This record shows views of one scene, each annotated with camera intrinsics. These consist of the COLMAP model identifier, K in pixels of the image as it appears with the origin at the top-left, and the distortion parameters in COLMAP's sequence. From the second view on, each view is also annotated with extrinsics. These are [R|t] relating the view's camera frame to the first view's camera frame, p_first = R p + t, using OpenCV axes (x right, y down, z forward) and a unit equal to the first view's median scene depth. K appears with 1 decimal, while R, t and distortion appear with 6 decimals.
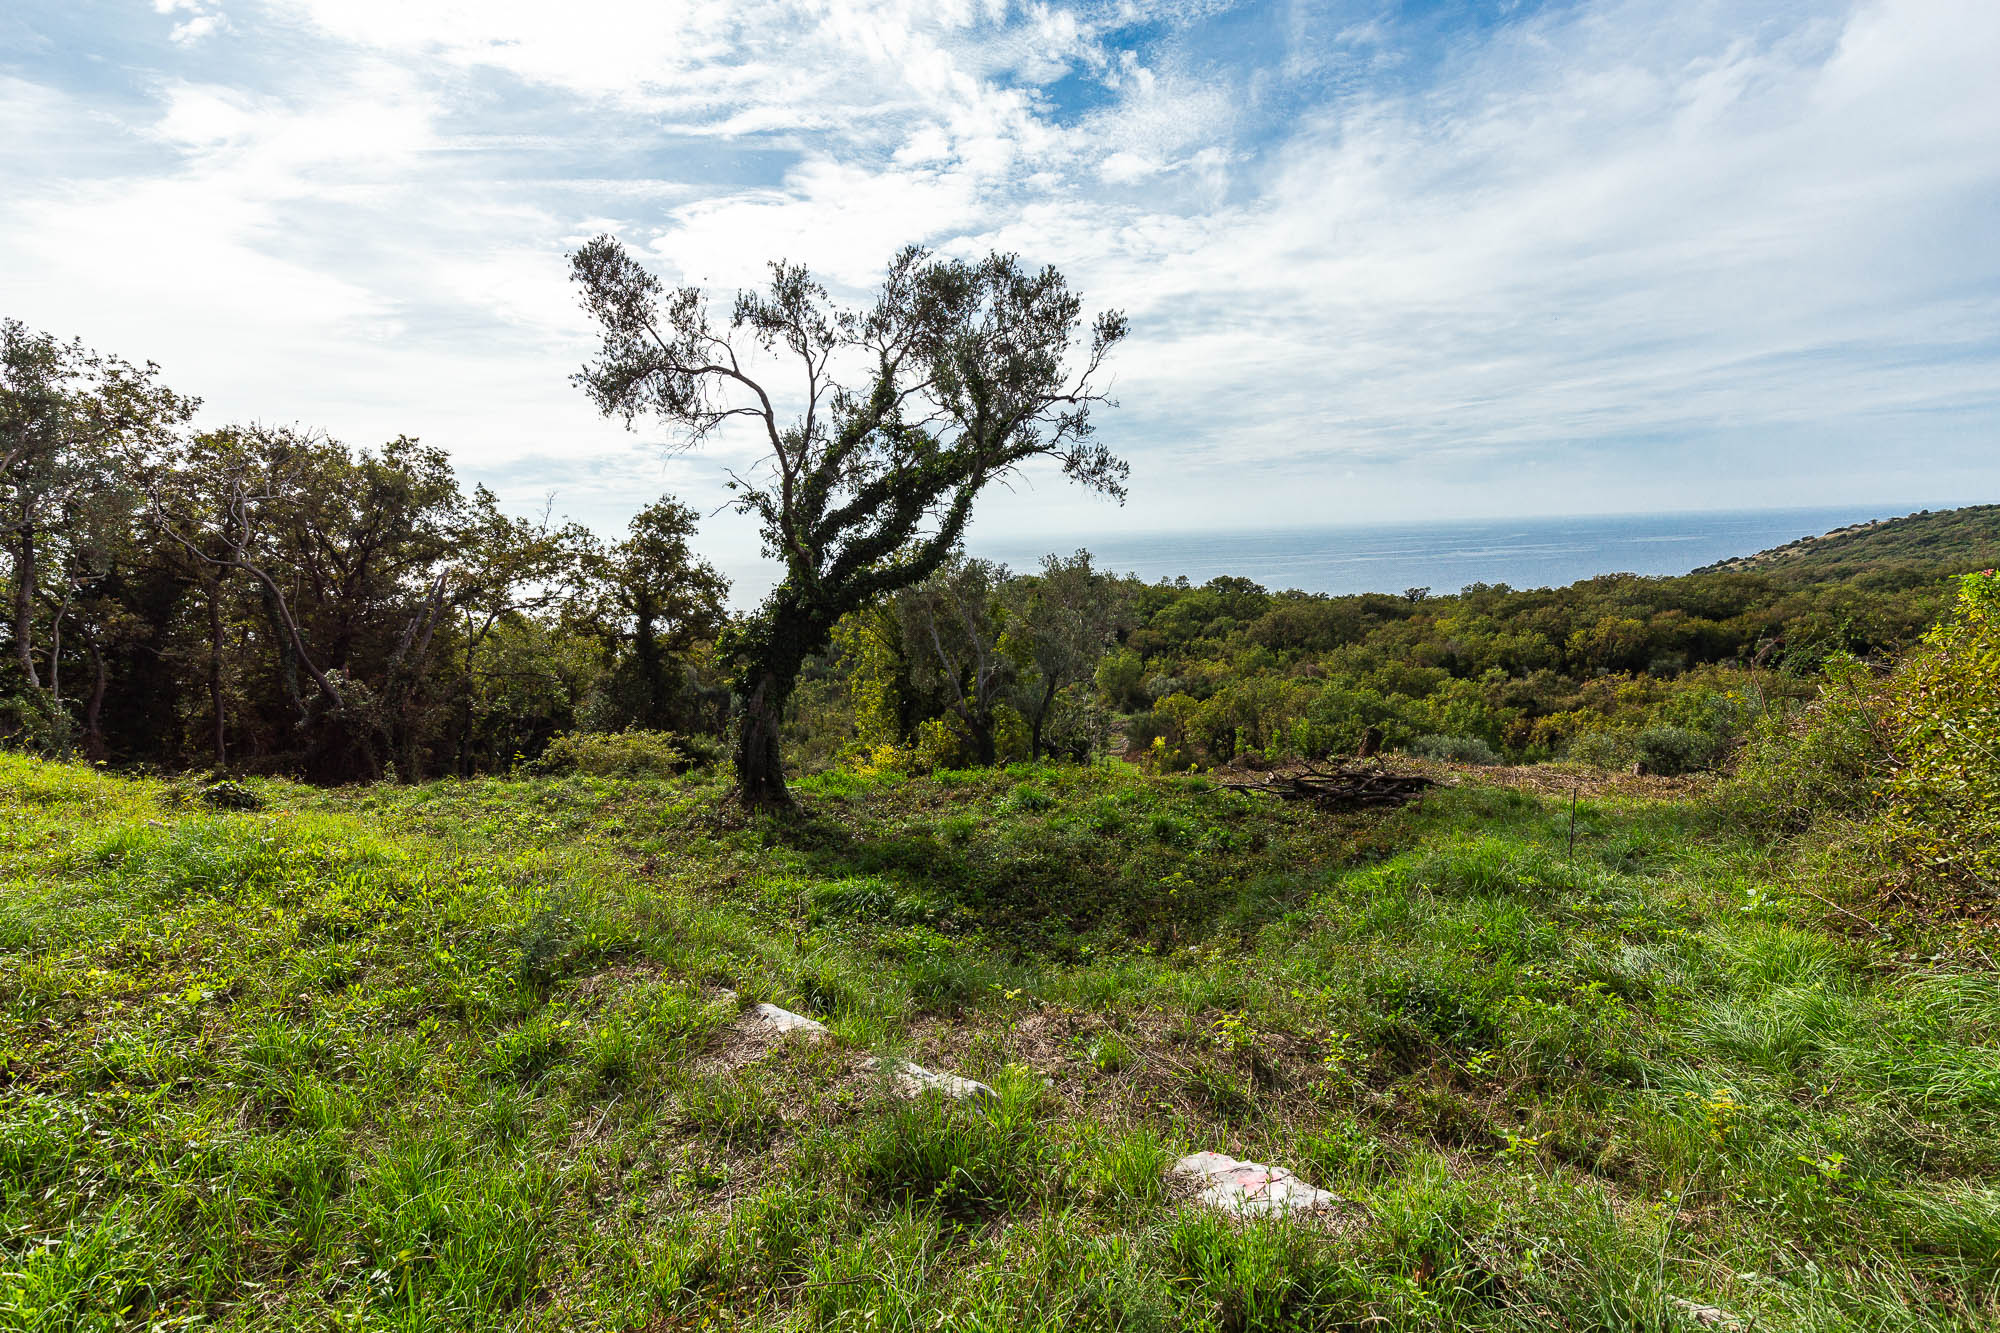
lens RADIAL K [[912.3, 0, 1015.0], [0, 912.3, 665.8], [0, 0, 1]] dist [0.011804, 0.000030]
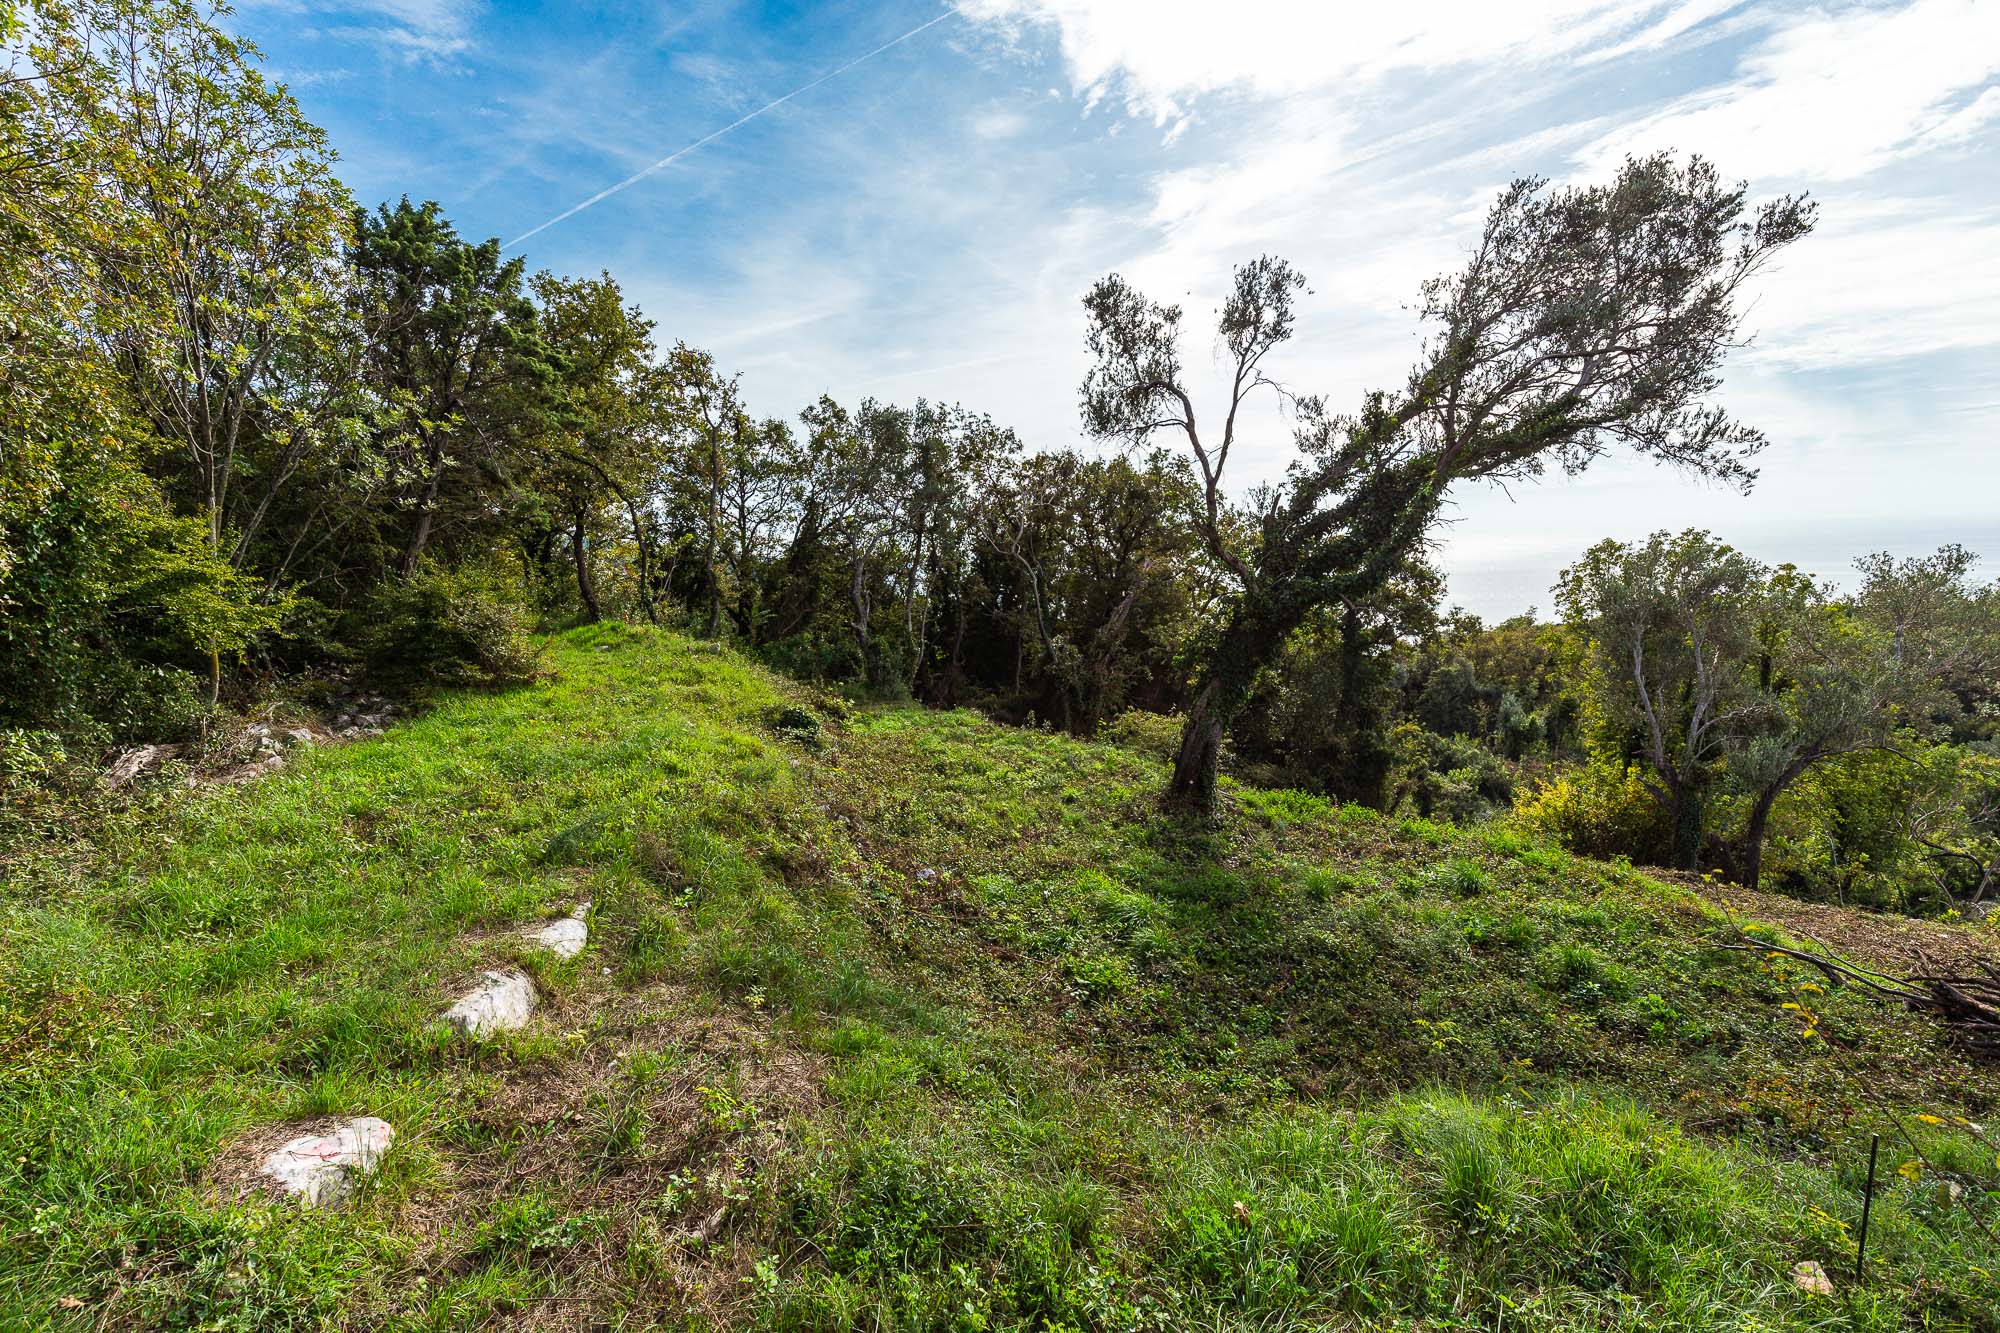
lens RADIAL K [[912.1, 0, 1010.3], [0, 912.1, 666.4], [0, 0, 1]] dist [0.011663, -0.000634]
pose [[0.637978, 0.111358, -0.761960, 0.267372], [-0.097287, 0.993216, 0.063698, -0.036546], [0.763884, 0.033491, 0.644484, 0.142908]]
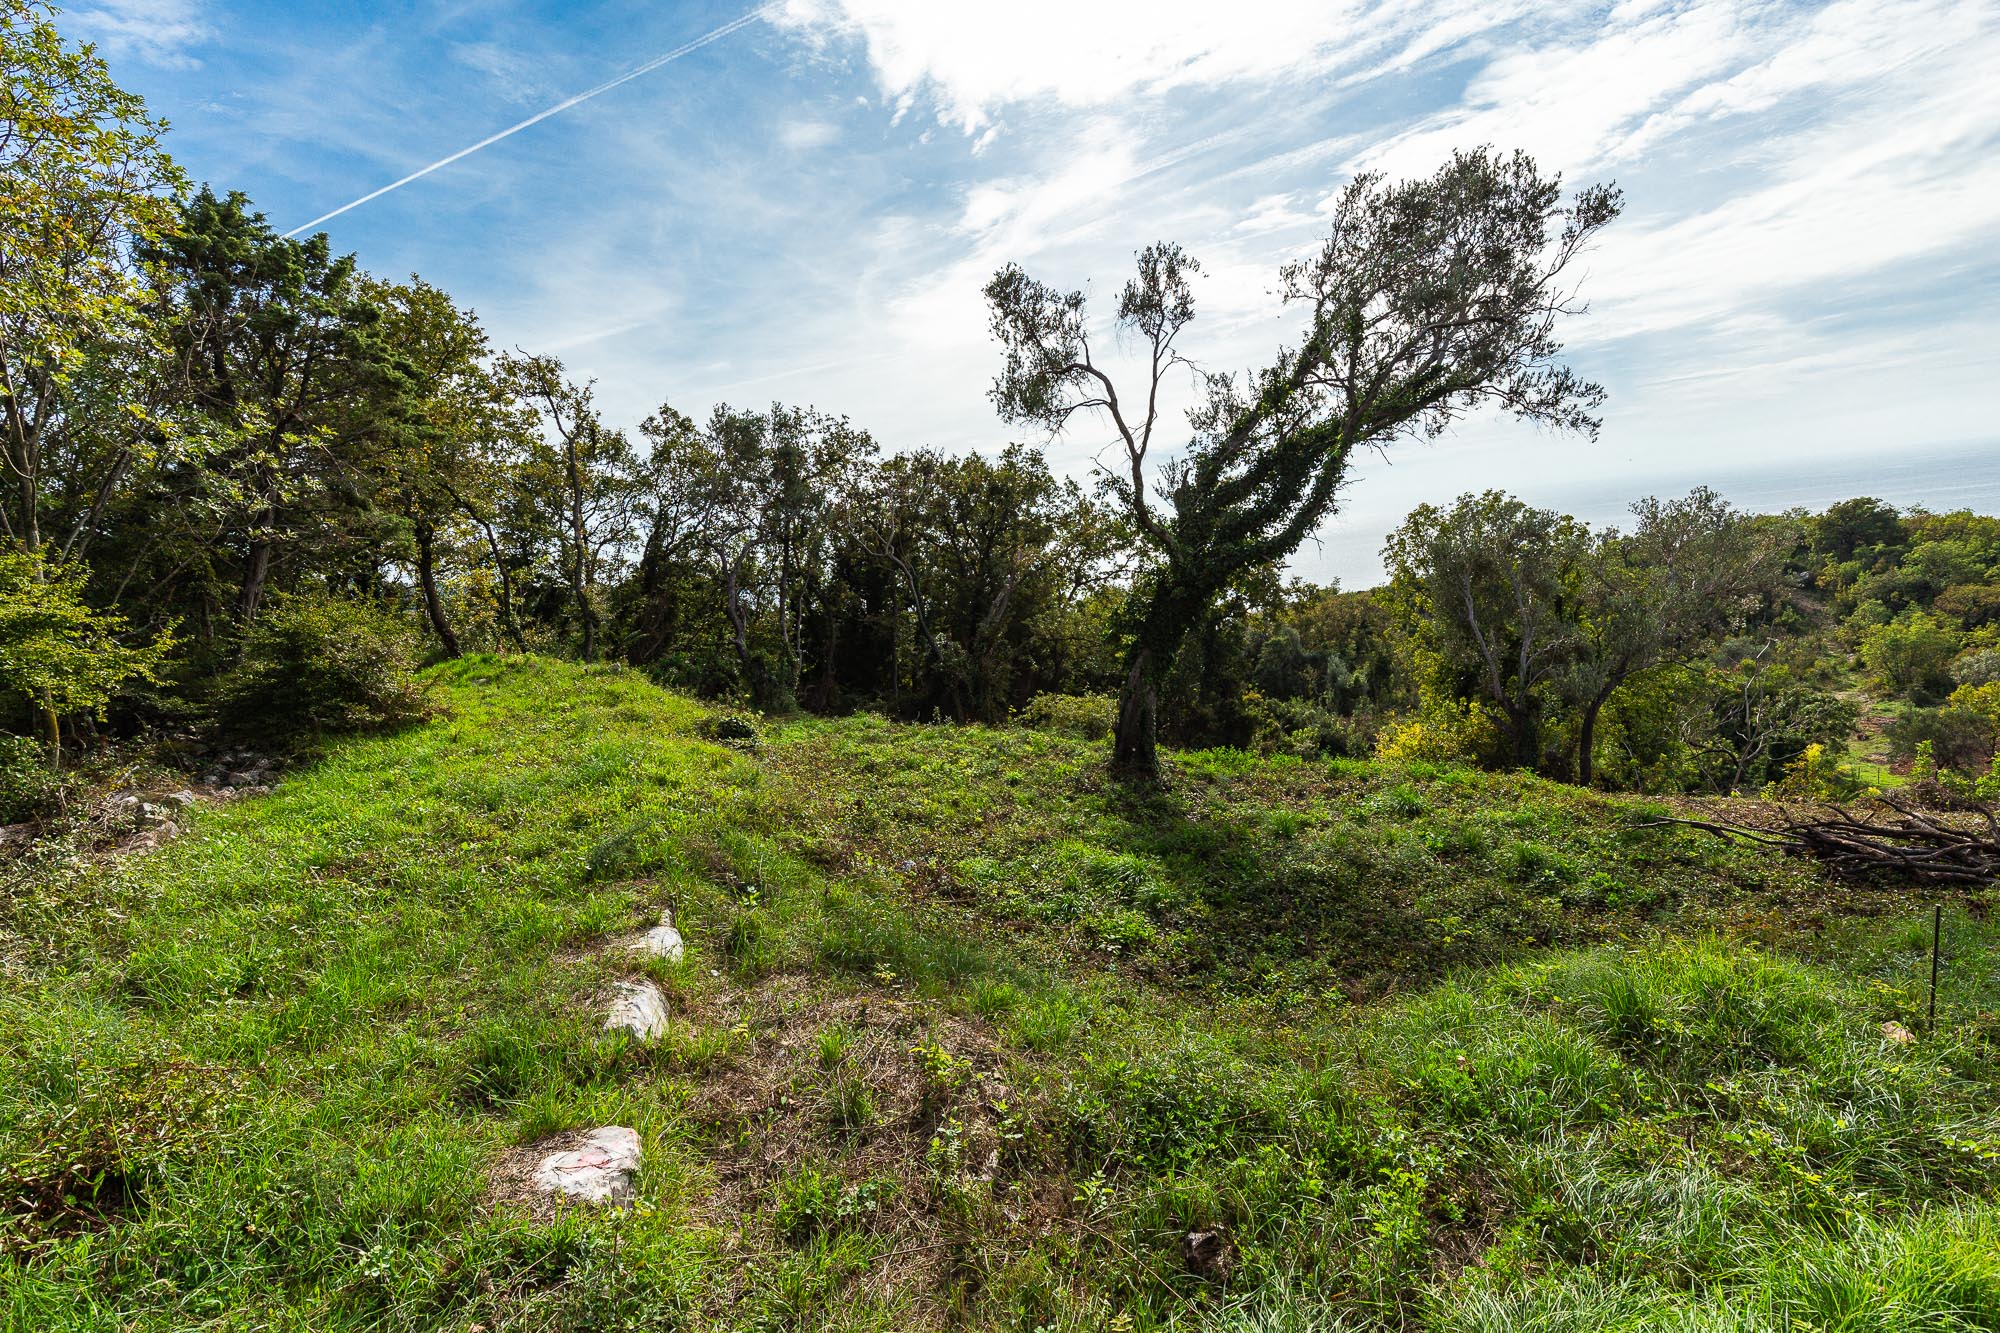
lens RADIAL K [[912.3, 0, 1015.0], [0, 912.3, 665.8], [0, 0, 1]] dist [0.011804, 0.000030]
pose [[0.772741, 0.039275, -0.633505, 0.211885], [-0.012760, 0.998843, 0.046360, -0.014341], [0.634593, -0.027741, 0.772349, 0.078103]]
